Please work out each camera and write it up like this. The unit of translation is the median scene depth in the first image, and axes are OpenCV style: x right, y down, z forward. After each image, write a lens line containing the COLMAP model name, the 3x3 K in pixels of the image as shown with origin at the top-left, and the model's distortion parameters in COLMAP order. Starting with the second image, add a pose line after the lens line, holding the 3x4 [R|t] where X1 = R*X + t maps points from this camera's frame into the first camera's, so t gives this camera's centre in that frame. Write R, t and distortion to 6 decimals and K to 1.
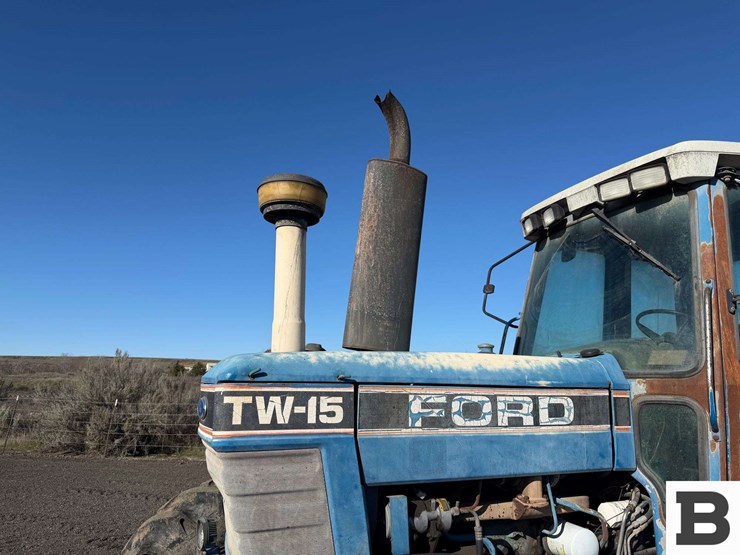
lens RADIAL K [[519.0, 0, 367.6], [0, 519.0, 274.5], [0, 0, 1]] dist [0.069214, -0.080689]
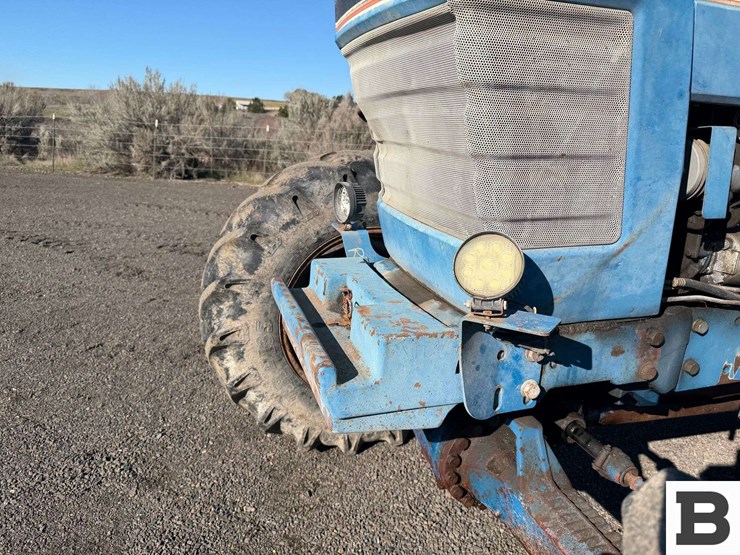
lens RADIAL K [[519.0, 0, 367.6], [0, 519.0, 274.5], [0, 0, 1]] dist [0.069214, -0.080689]
pose [[0.998068, 0.042482, -0.045329, -0.243707], [-0.016971, 0.888335, 0.458883, 0.252857], [0.059762, -0.457228, 0.887340, 0.326484]]
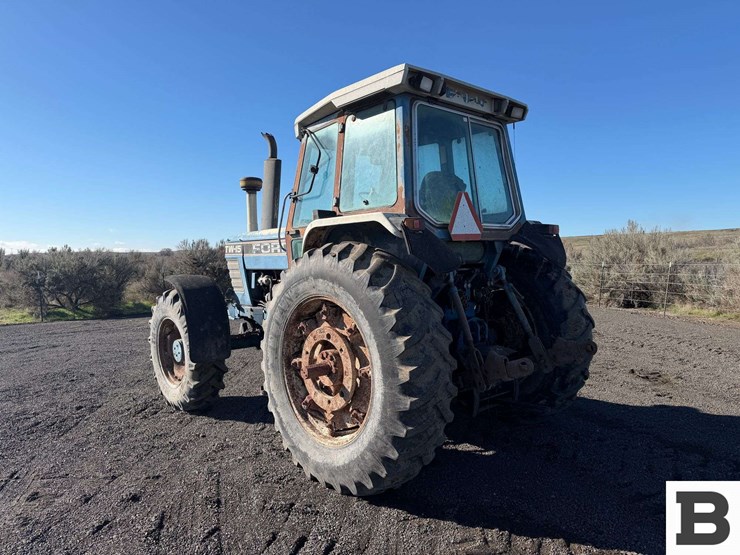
lens RADIAL K [[527.5, 0, 361.7], [0, 527.5, 279.8], [0, 0, 1]] dist [0.071395, -0.084535]
pose [[0.343091, 0.015132, -0.939180, 2.865162], [0.214880, 0.972091, 0.094160, 0.239996], [0.914393, -0.234116, 0.330264, 0.408547]]
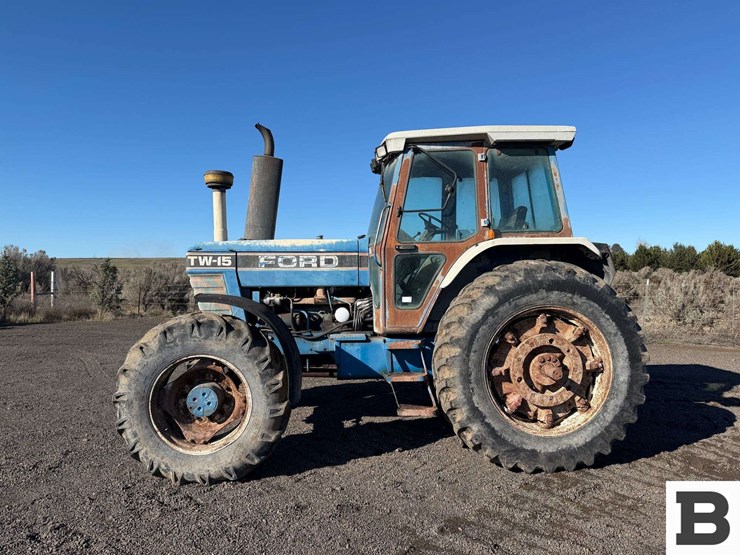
lens RADIAL K [[520.5, 0, 370.0], [0, 520.5, 277.5], [0, 0, 1]] dist [0.160587, -0.333485]
pose [[0.956046, -0.020794, -0.292477, 1.180093], [0.080743, 0.977588, 0.194428, -0.112572], [0.281879, -0.209498, 0.936298, -1.147776]]
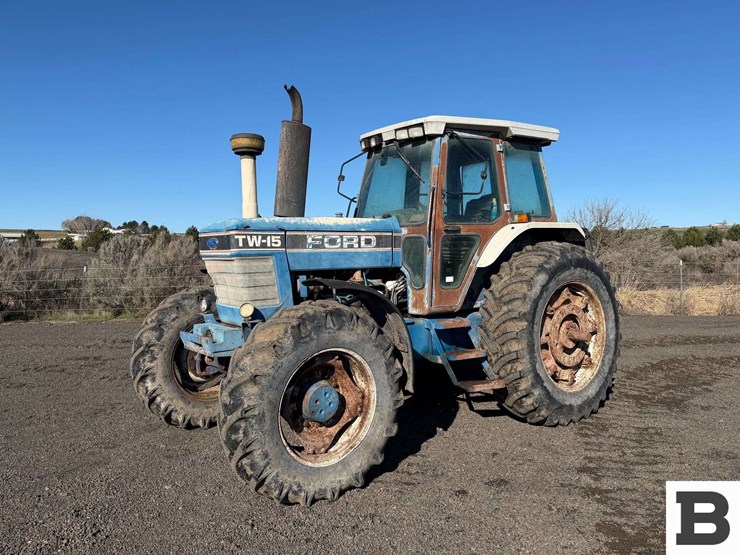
lens RADIAL K [[579.3, 0, 367.6], [0, 579.3, 242.8], [0, 0, 1]] dist [0.088876, -0.005963]
pose [[0.962003, -0.026001, 0.271797, -0.308695], [-0.026233, 0.982049, 0.186792, -0.193075], [-0.271775, -0.186825, 0.944052, -1.299067]]
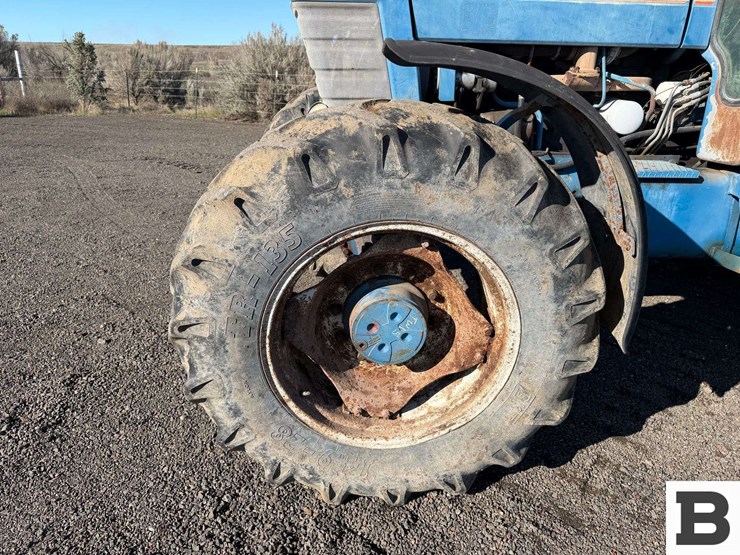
lens RADIAL K [[519.0, 0, 367.6], [0, 519.0, 274.5], [0, 0, 1]] dist [0.069214, -0.080689]
pose [[0.958040, 0.106314, -0.266188, 0.203652], [0.053285, 0.846424, 0.529837, 0.170612], [0.281638, -0.521789, 0.805243, -0.206437]]
